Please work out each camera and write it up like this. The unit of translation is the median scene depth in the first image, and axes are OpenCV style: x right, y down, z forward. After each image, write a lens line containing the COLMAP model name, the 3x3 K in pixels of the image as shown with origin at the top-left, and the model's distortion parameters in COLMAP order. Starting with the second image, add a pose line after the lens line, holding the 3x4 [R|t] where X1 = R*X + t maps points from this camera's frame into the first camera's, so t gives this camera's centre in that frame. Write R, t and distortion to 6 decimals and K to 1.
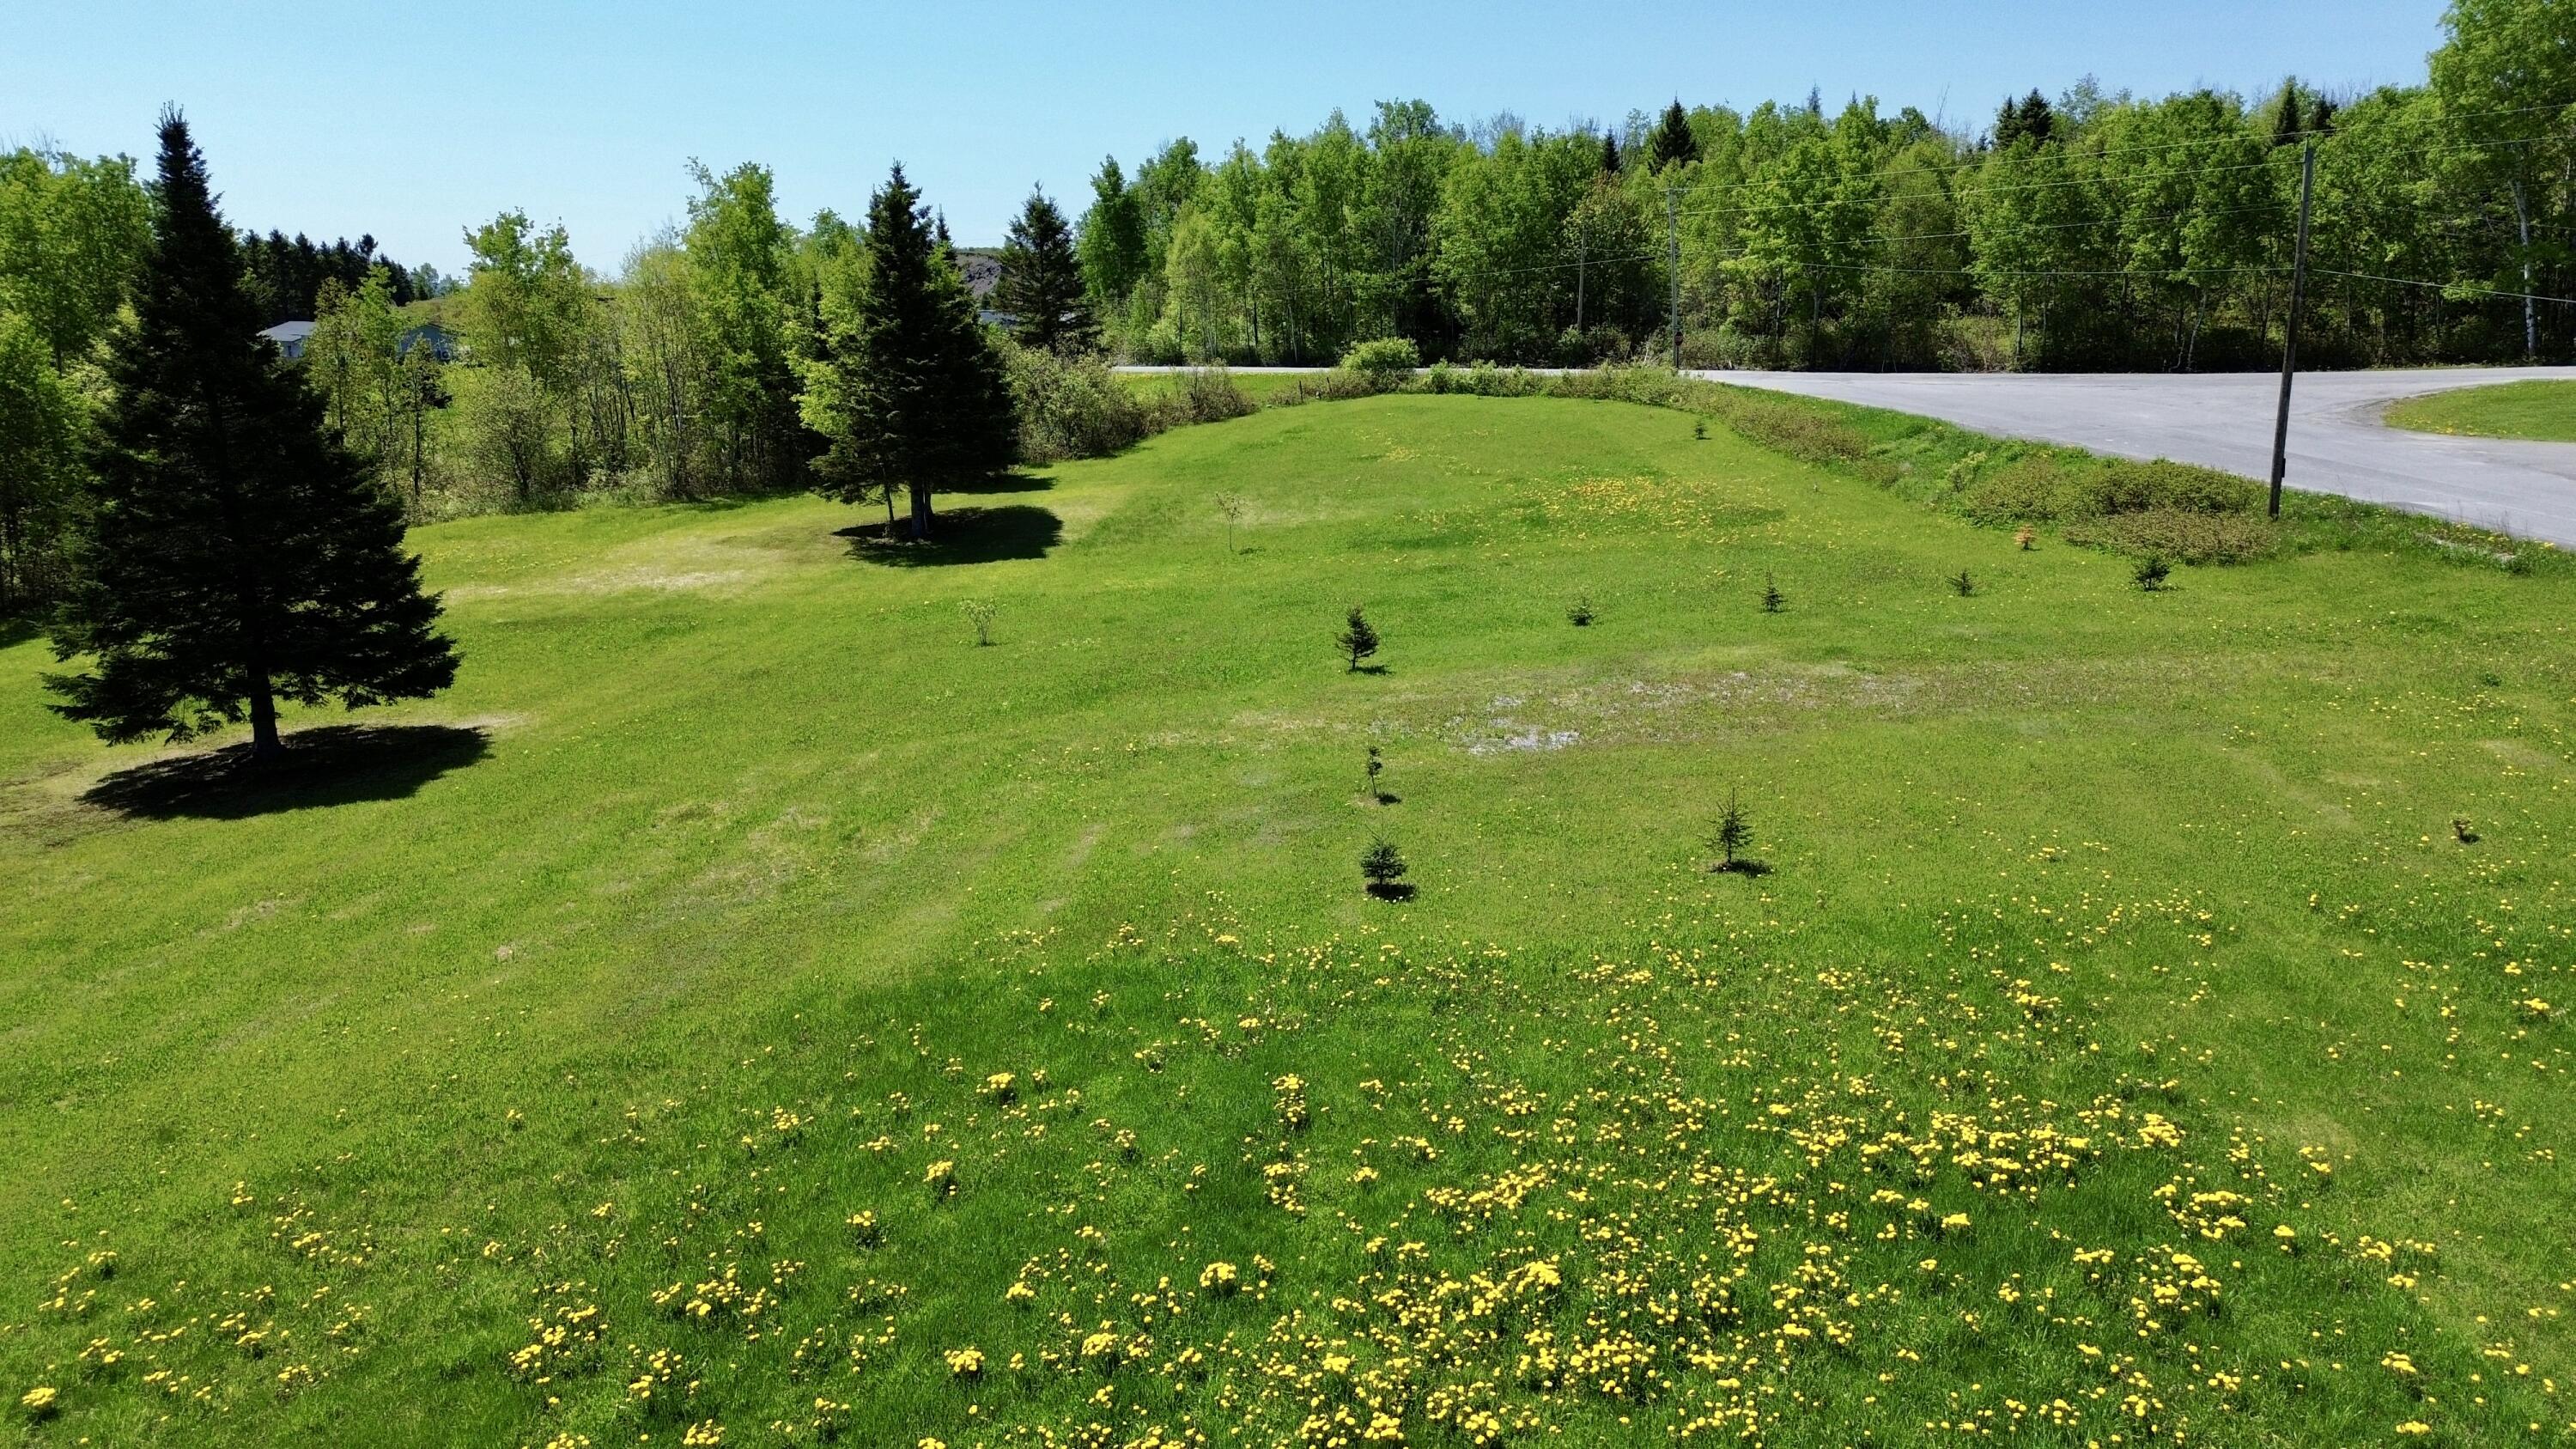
lens RADIAL K [[1812.7, 0, 1289.9], [0, 1812.7, 725.4], [0, 0, 1]] dist [0.091696, -0.092998]
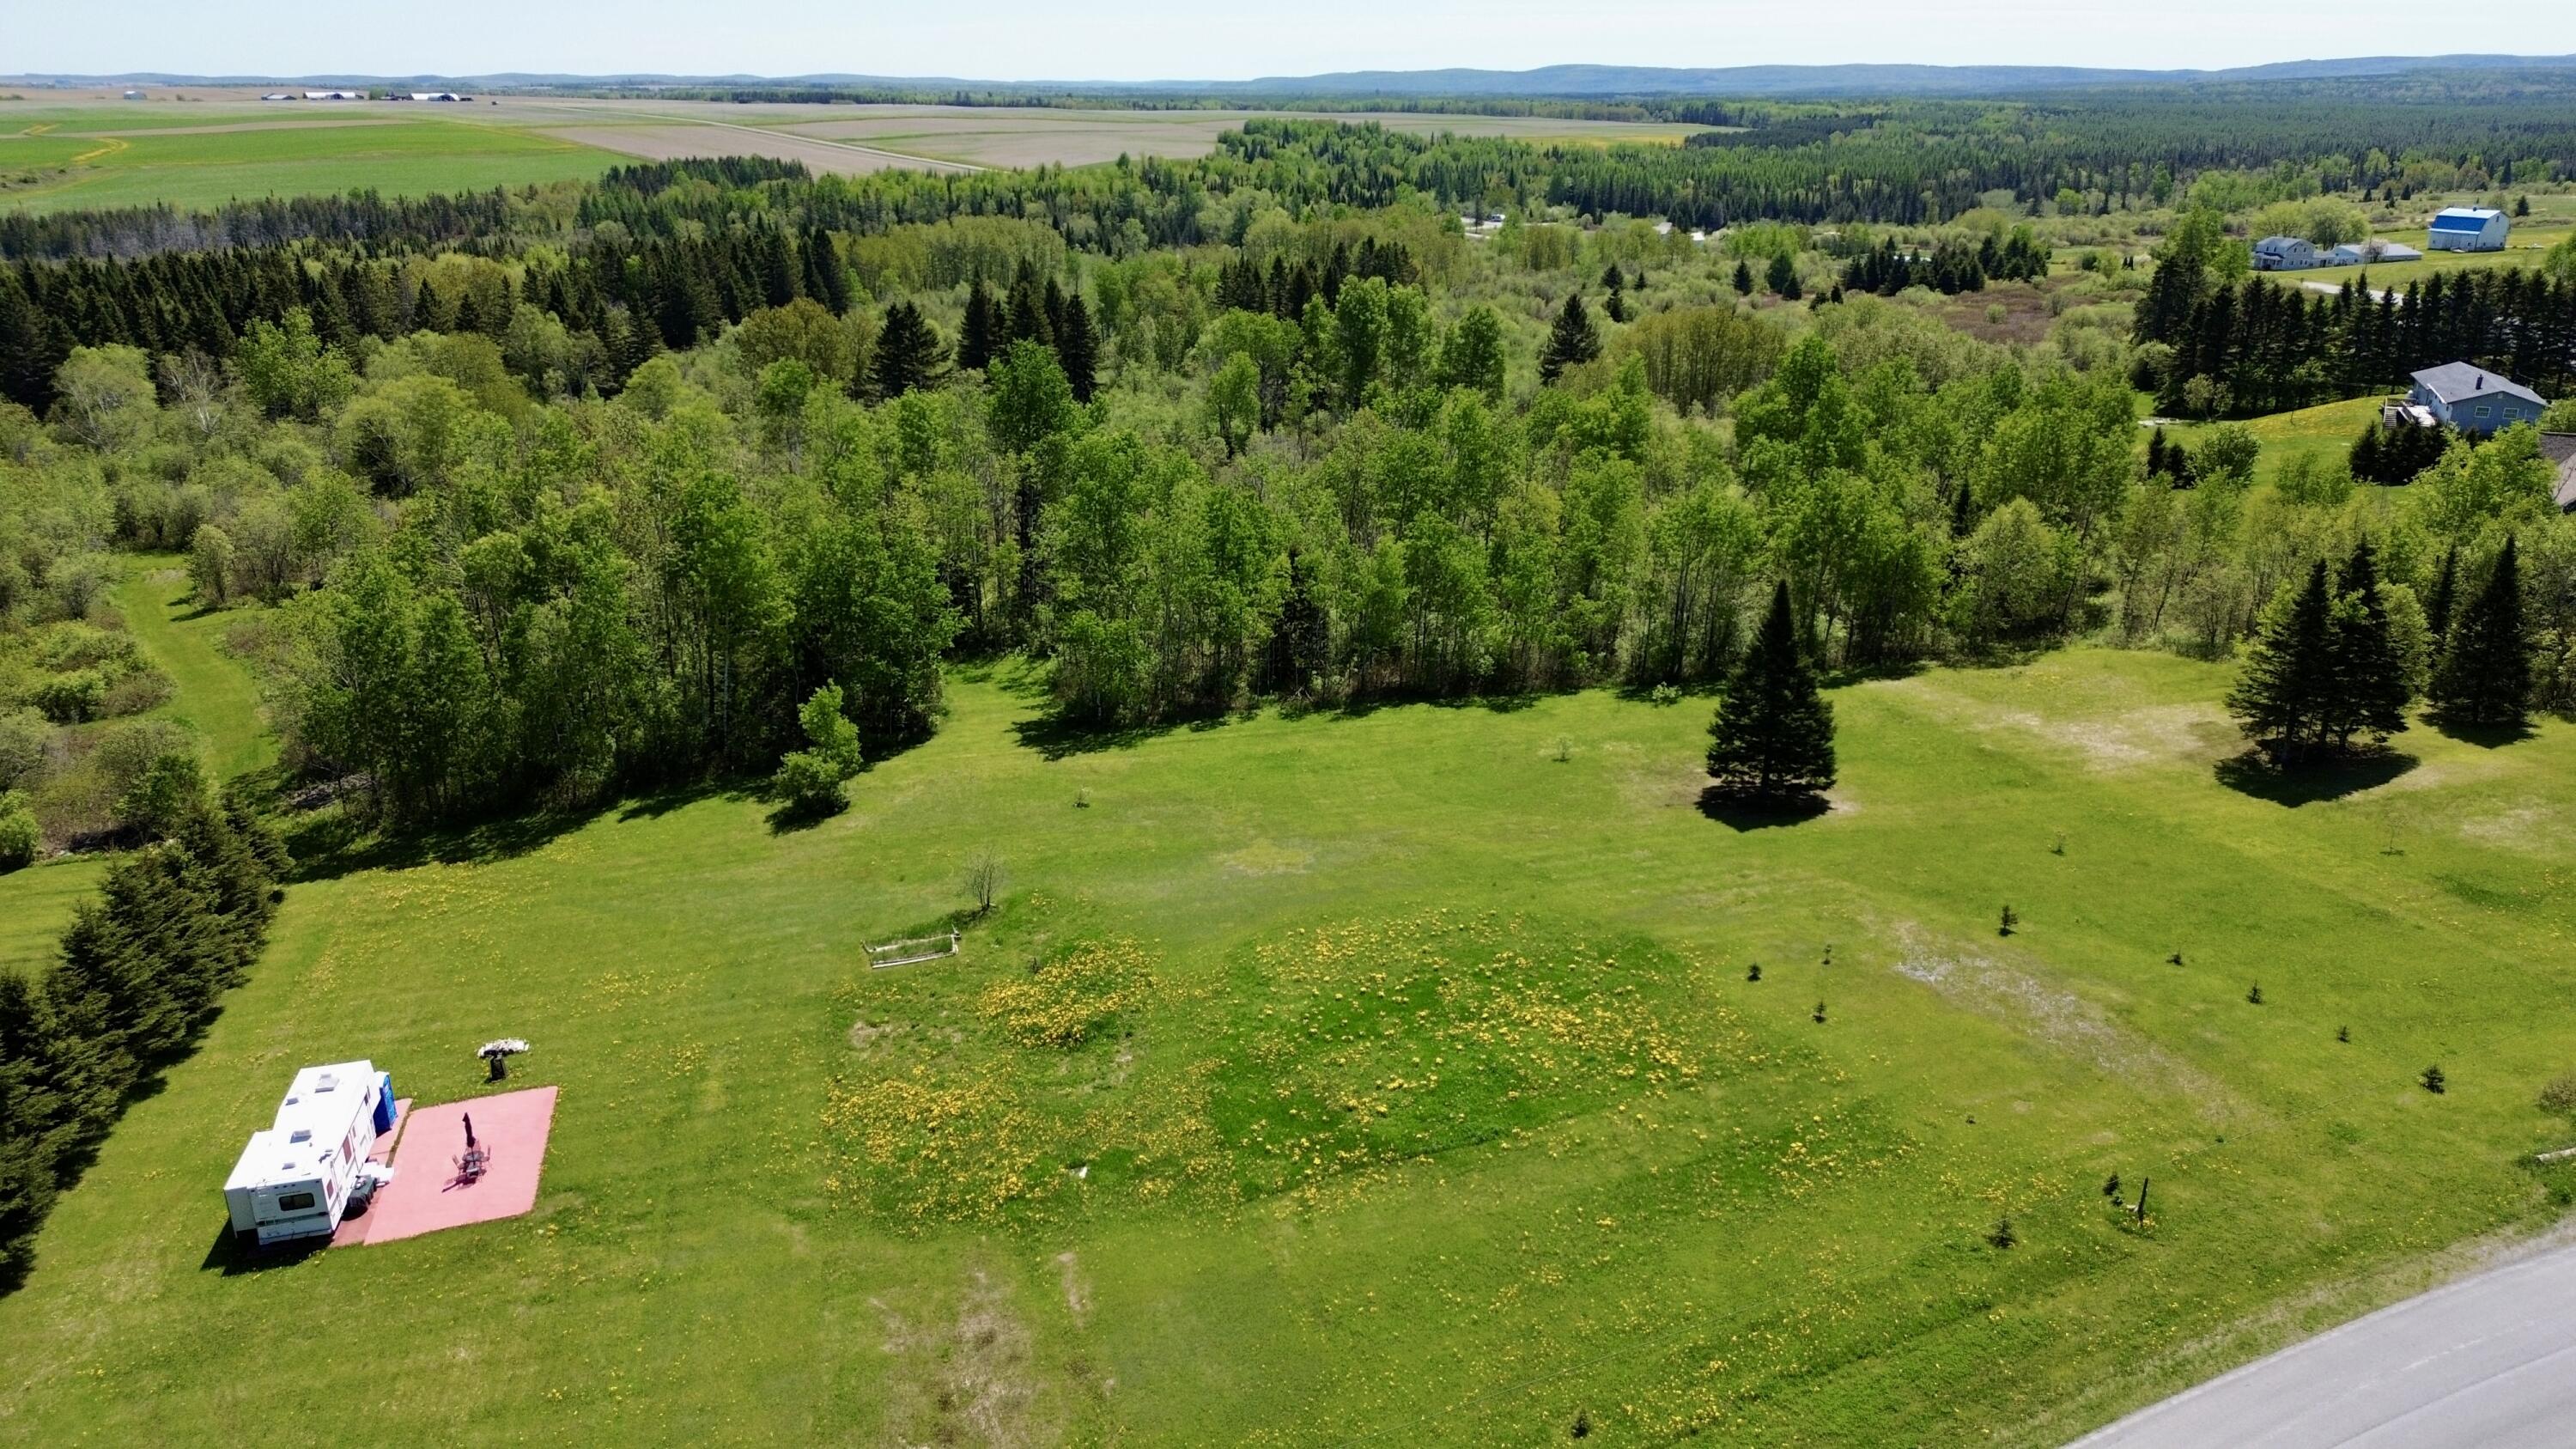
lens RADIAL K [[1812.7, 0, 1283.0], [0, 1812.7, 719.6], [0, 0, 1]] dist [0.091696, -0.092998]
pose [[0.342759, 0.314427, -0.885241, 0.704817], [-0.215354, 0.943529, 0.251747, -0.277956], [0.914406, 0.104352, 0.391116, -0.323533]]
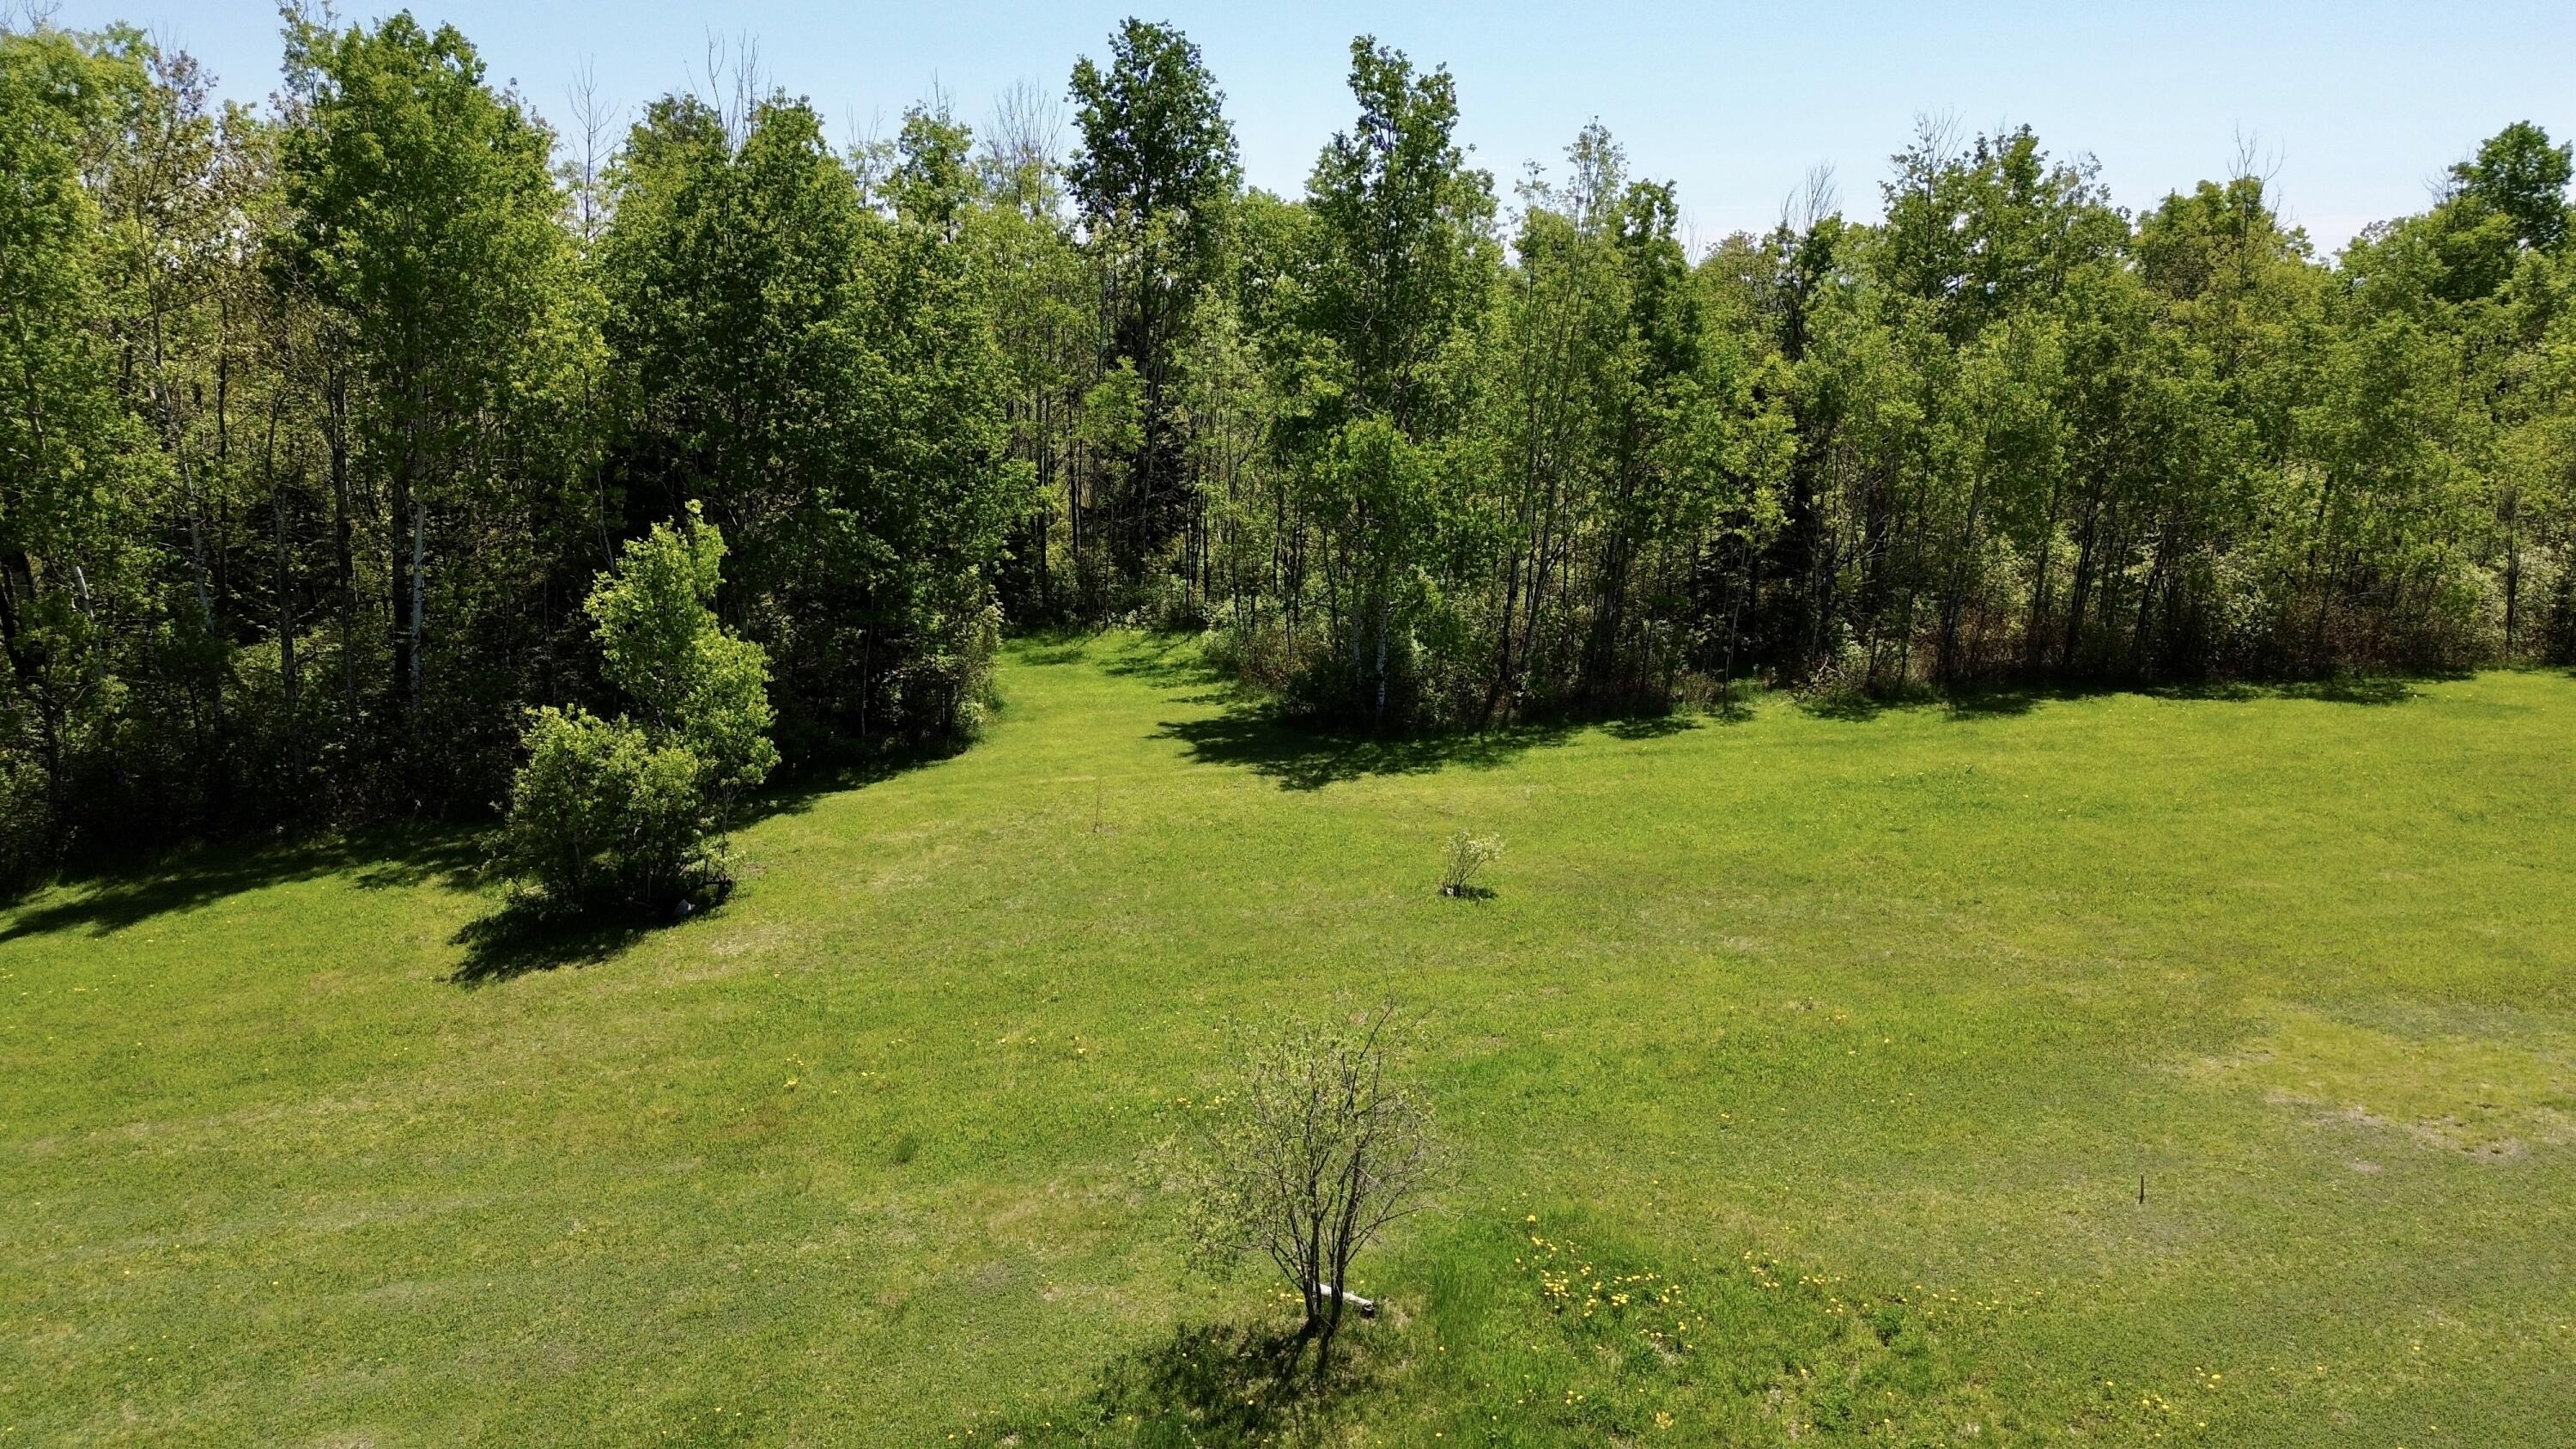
lens RADIAL K [[1812.7, 0, 1279.6], [0, 1812.7, 735.7], [0, 0, 1]] dist [0.091696, -0.092998]
pose [[0.358107, 0.226358, -0.905826, -0.093697], [-0.222939, 0.962835, 0.152468, 0.037596], [0.906674, 0.147344, 0.395262, -0.153584]]
